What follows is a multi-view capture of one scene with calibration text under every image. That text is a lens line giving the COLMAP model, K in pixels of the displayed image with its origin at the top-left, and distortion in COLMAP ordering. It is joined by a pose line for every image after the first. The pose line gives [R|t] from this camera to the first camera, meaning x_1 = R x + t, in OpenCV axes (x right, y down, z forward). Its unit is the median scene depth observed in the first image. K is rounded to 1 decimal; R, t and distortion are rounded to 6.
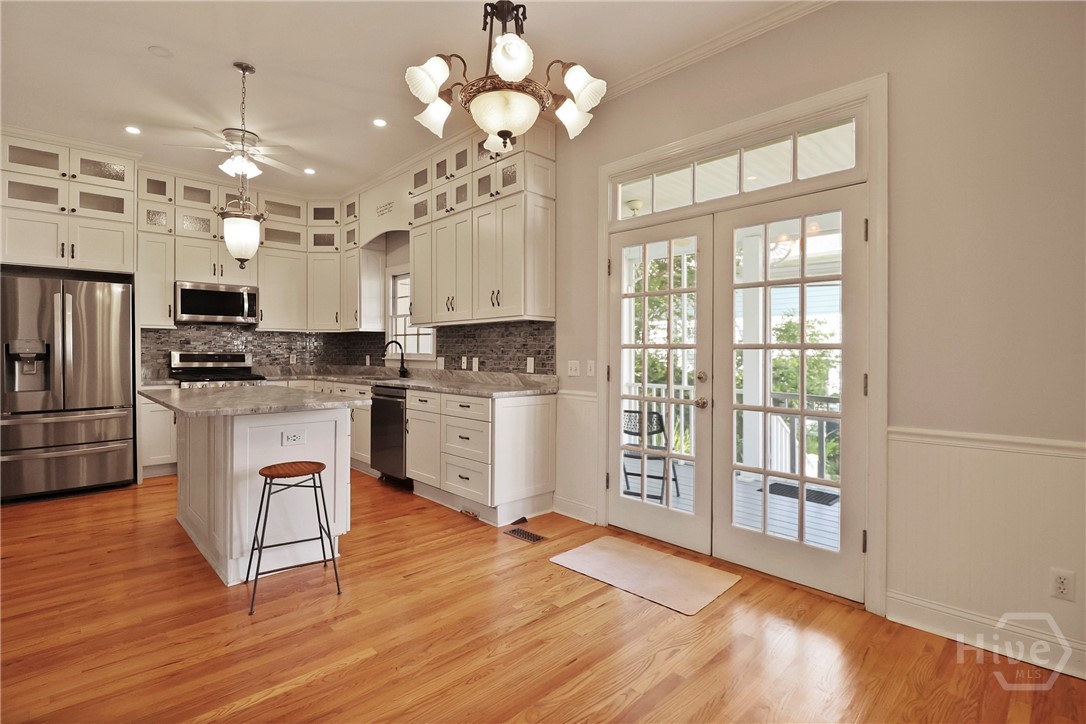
lens RADIAL K [[512.6, 0, 537.8], [0, 512.6, 351.7], [0, 0, 1]] dist [0.001842, -0.015124]
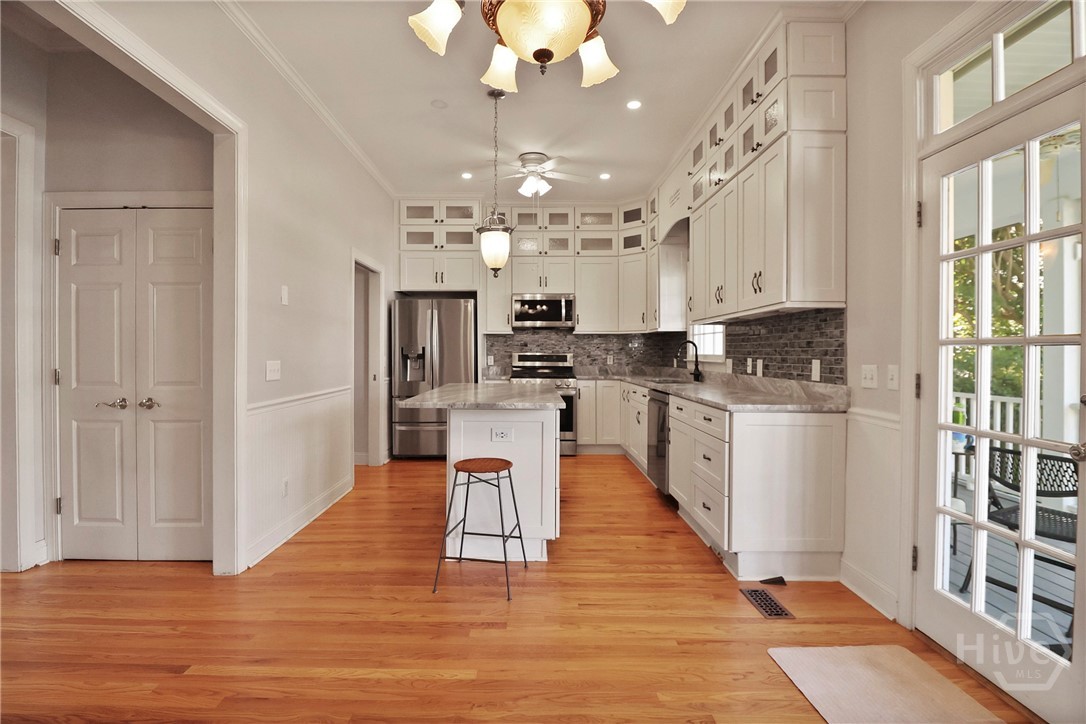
lens RADIAL K [[512.6, 0, 537.8], [0, 512.6, 351.7], [0, 0, 1]] dist [0.001842, -0.015124]
pose [[0.724808, -0.002715, -0.688946, 0.200309], [0.000002, 0.999992, -0.003938, 0.002830], [0.688951, 0.002853, 0.724802, 0.204138]]
